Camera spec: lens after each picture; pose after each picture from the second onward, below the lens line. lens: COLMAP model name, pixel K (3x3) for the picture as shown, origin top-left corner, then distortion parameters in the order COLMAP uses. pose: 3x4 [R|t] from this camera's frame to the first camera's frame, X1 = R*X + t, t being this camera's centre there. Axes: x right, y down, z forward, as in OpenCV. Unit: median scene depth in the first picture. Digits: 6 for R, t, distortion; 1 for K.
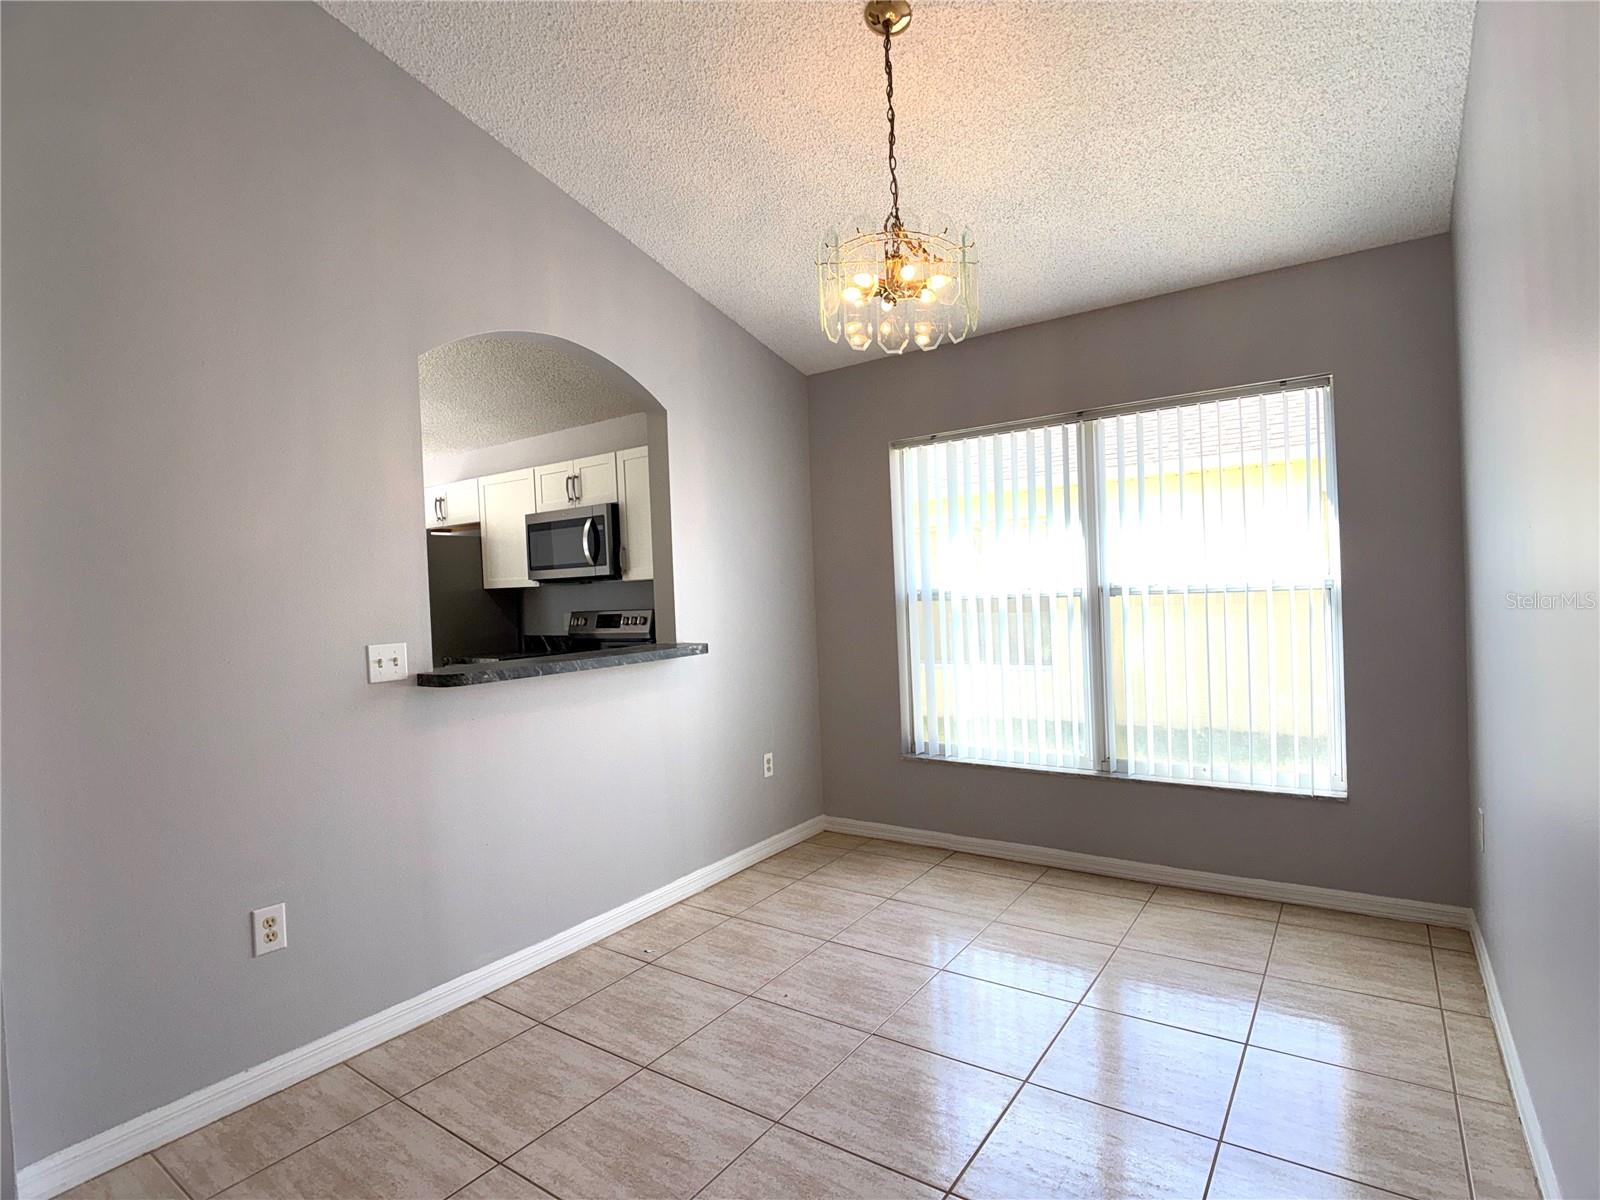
lens RADIAL K [[802.5, 0, 806.1], [0, 802.5, 607.6], [0, 0, 1]] dist [-0.008545, -0.015878]
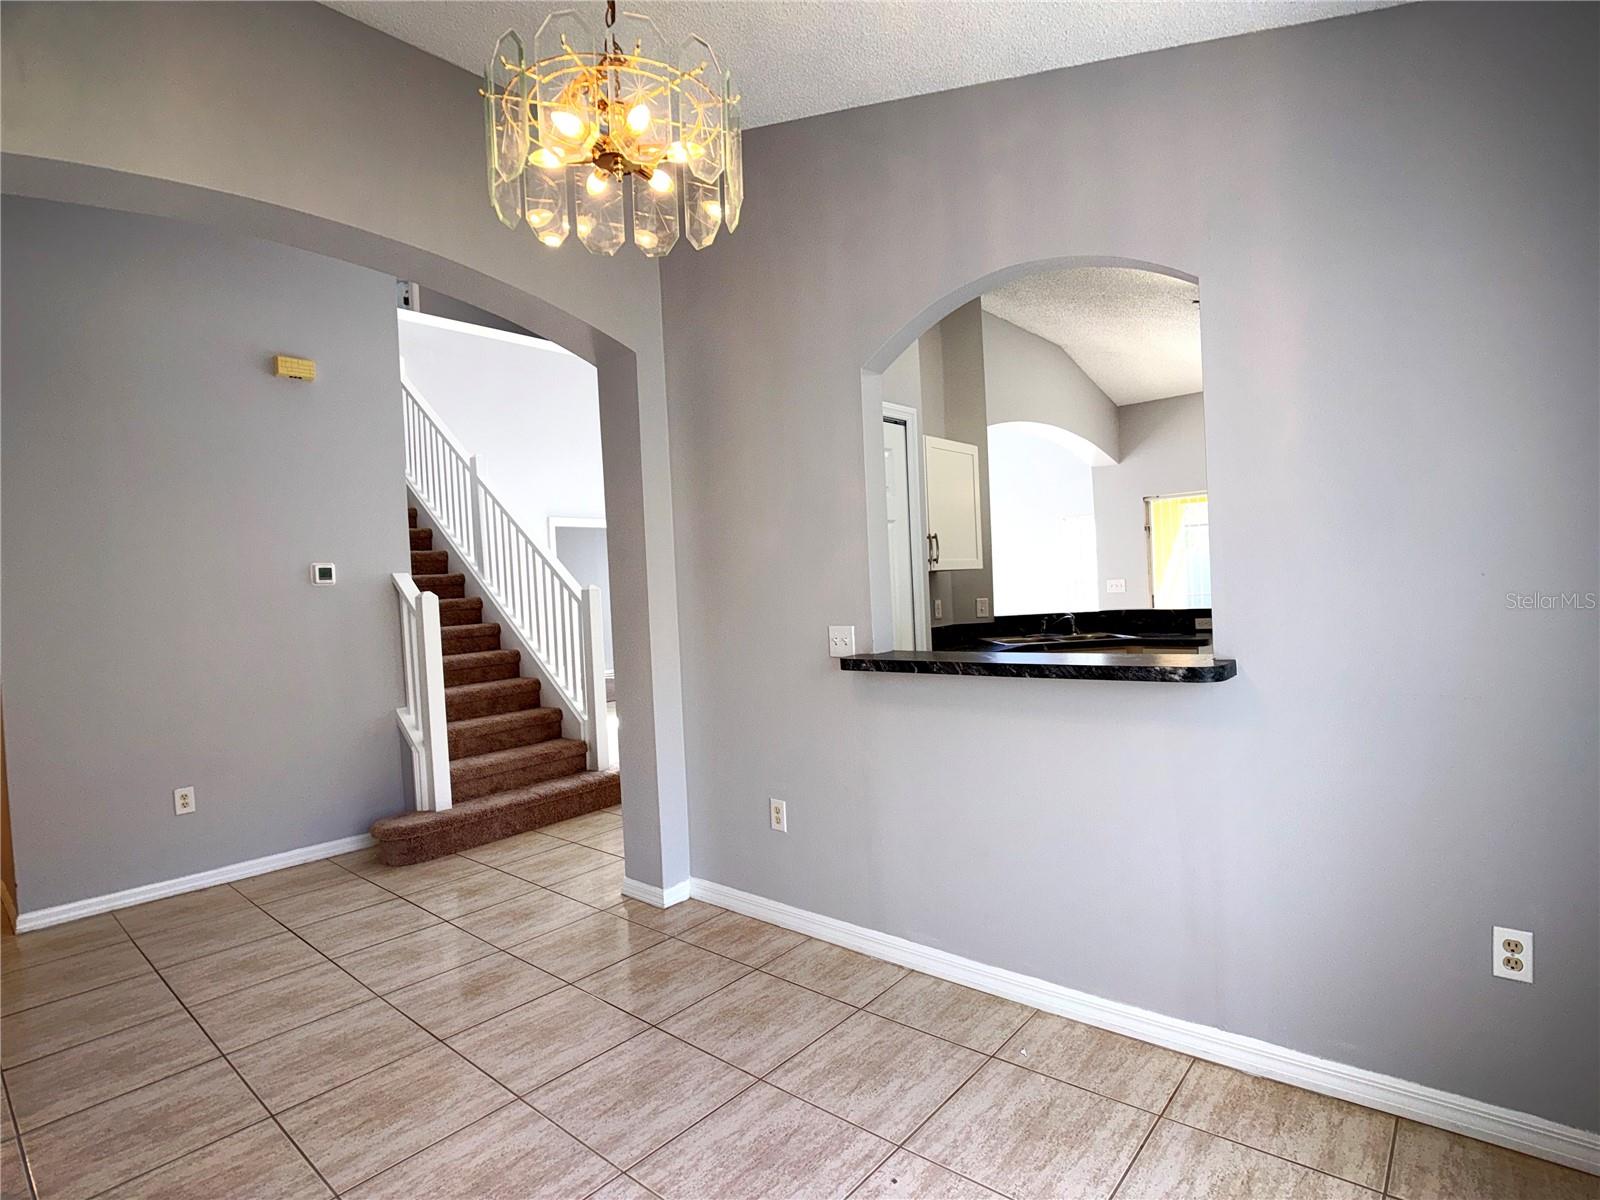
lens RADIAL K [[802.5, 0, 806.1], [0, 802.5, 607.6], [0, 0, 1]] dist [-0.008545, -0.015878]
pose [[-0.104158, 0.070002, -0.992094, 0.345253], [0.037621, 0.997083, 0.066405, -0.032965], [0.993849, -0.030407, -0.106487, 0.555086]]
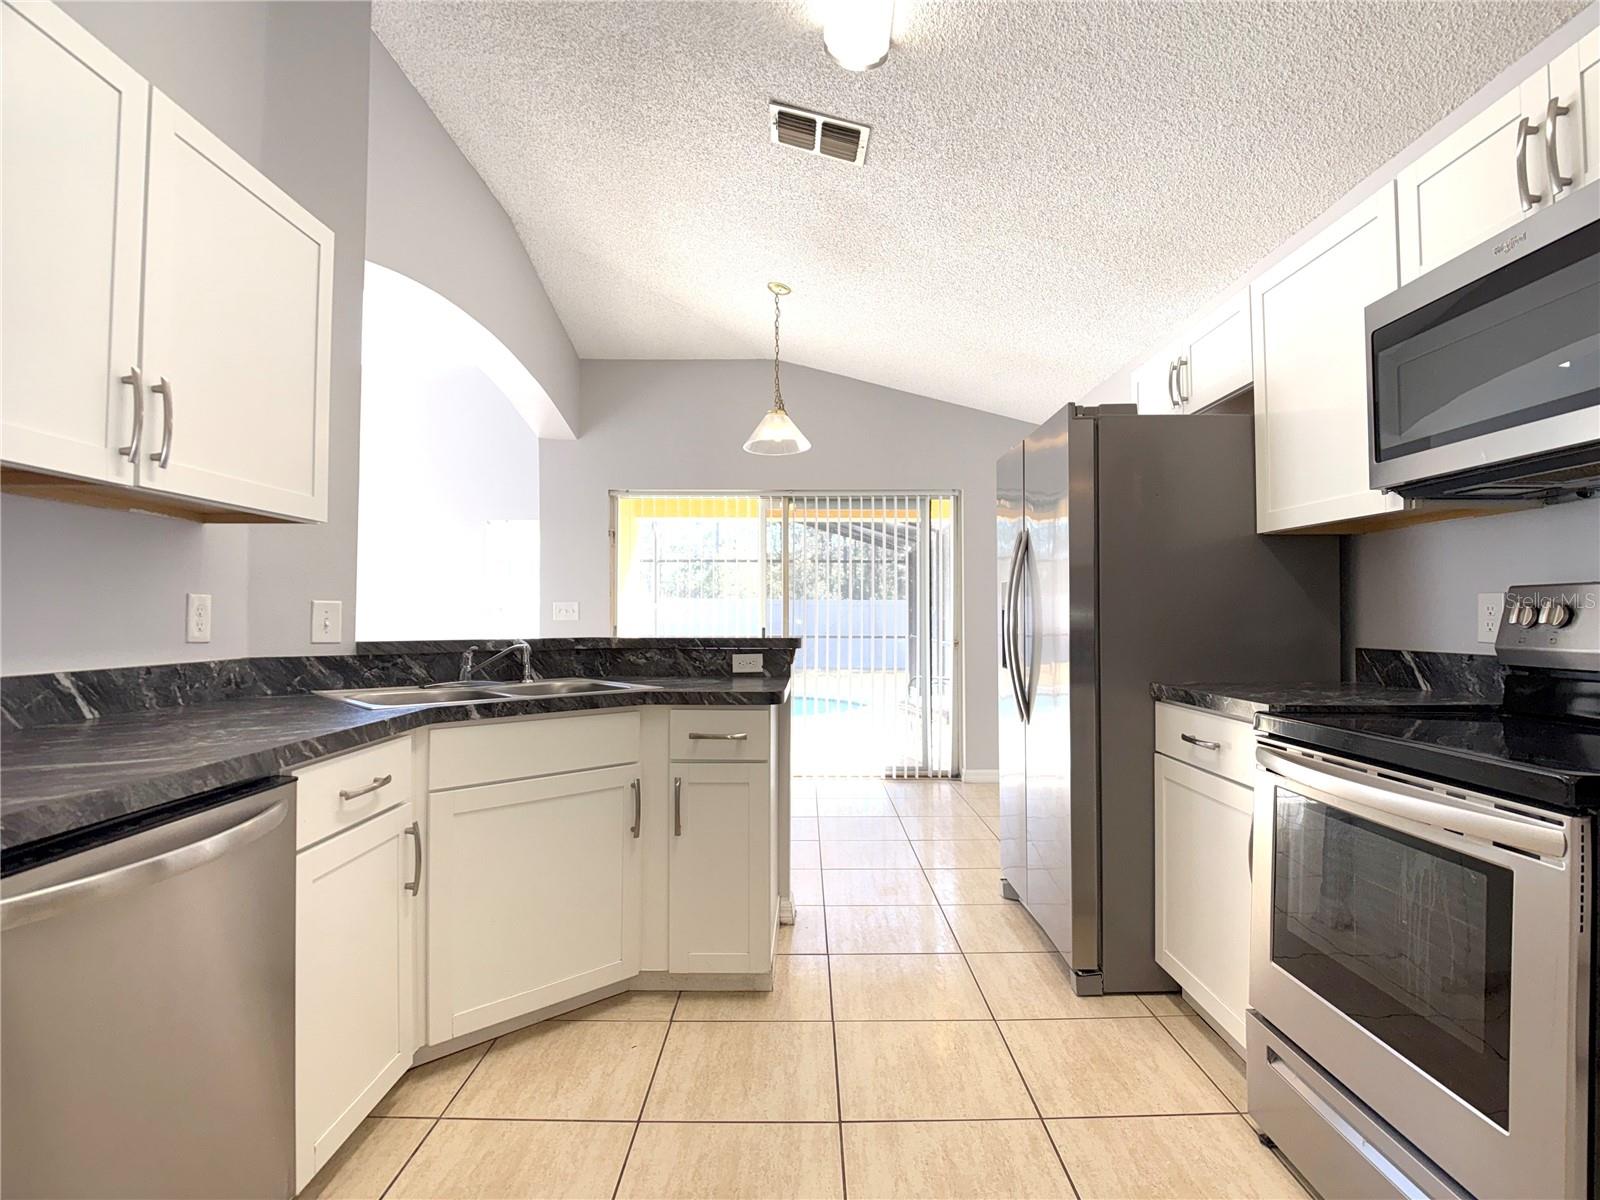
lens RADIAL K [[802.5, 0, 806.1], [0, 802.5, 607.6], [0, 0, 1]] dist [-0.008545, -0.015878]
pose [[0.571102, 0.031152, -0.820288, -0.213236], [-0.038366, 0.999201, 0.011236, 0.024821], [0.819982, 0.025054, 0.571841, 0.639918]]
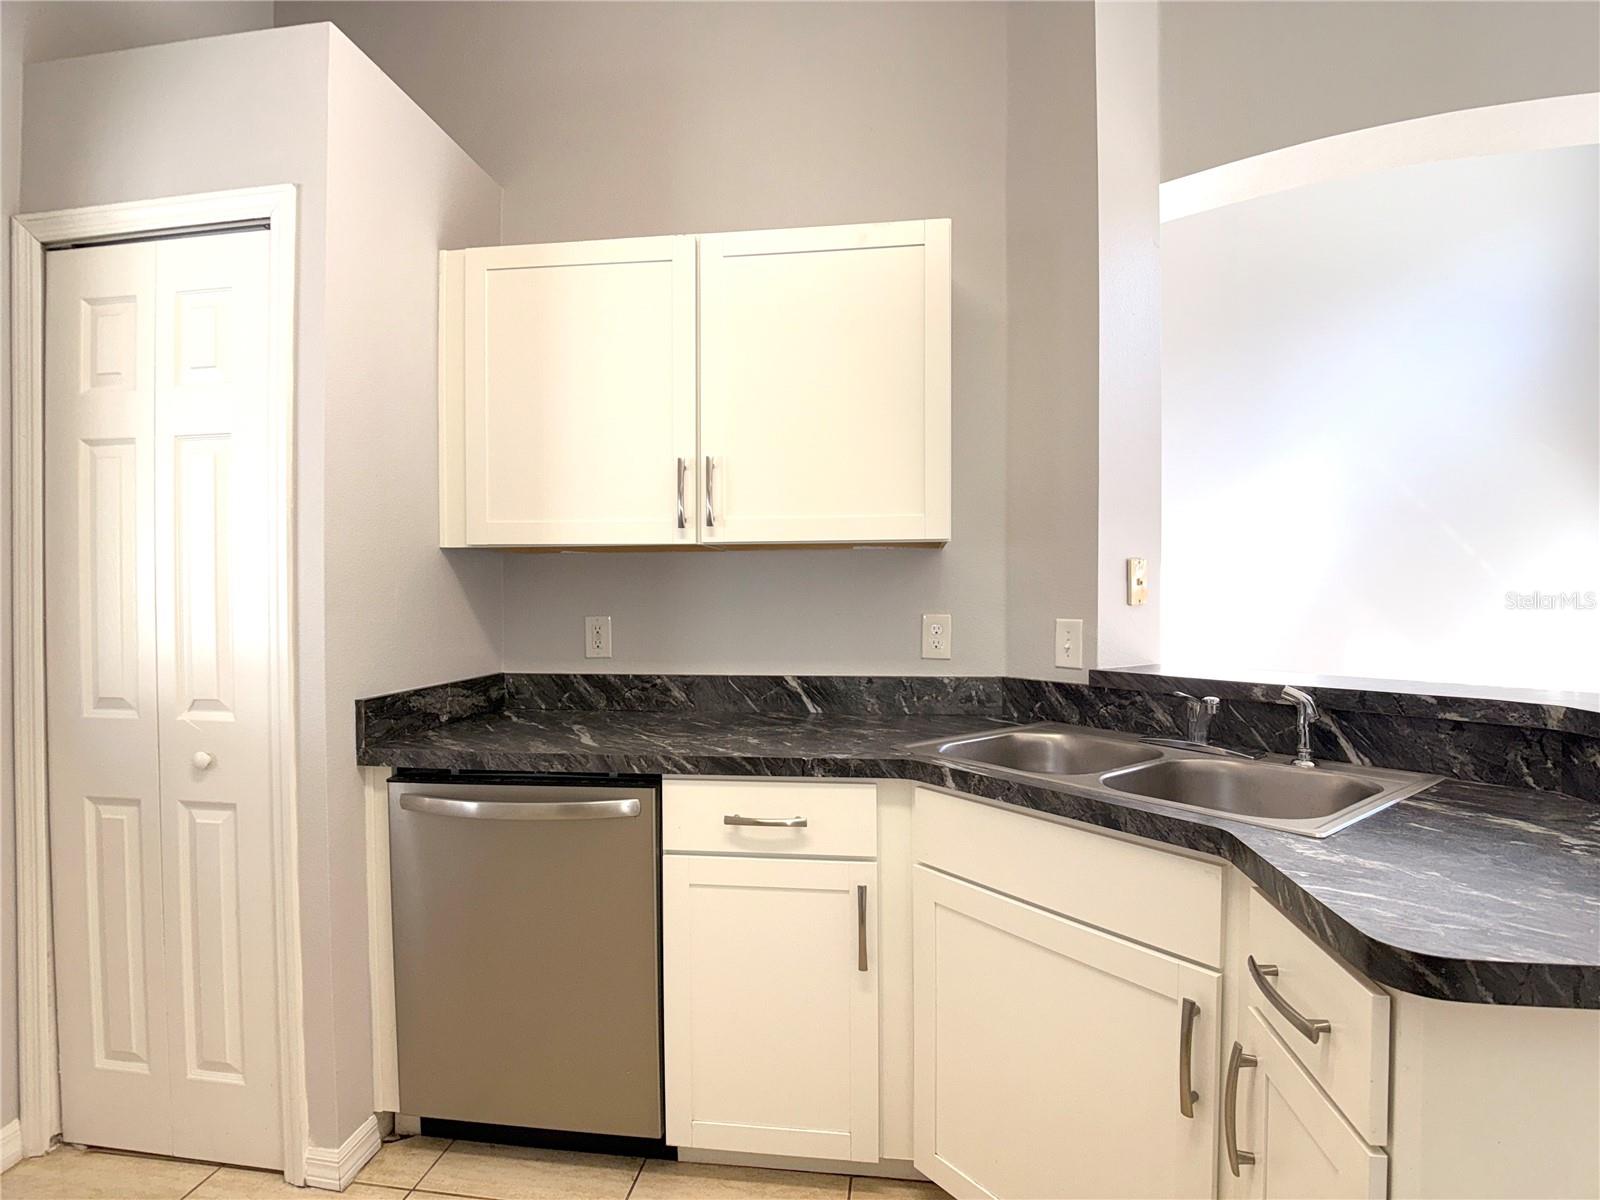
lens RADIAL K [[802.5, 0, 806.1], [0, 802.5, 607.6], [0, 0, 1]] dist [-0.008545, -0.015878]
pose [[-0.888747, 0.047474, -0.455933, -0.468483], [0.030916, 0.998566, 0.043713, 0.008459], [0.457355, 0.024754, -0.888940, 0.994548]]
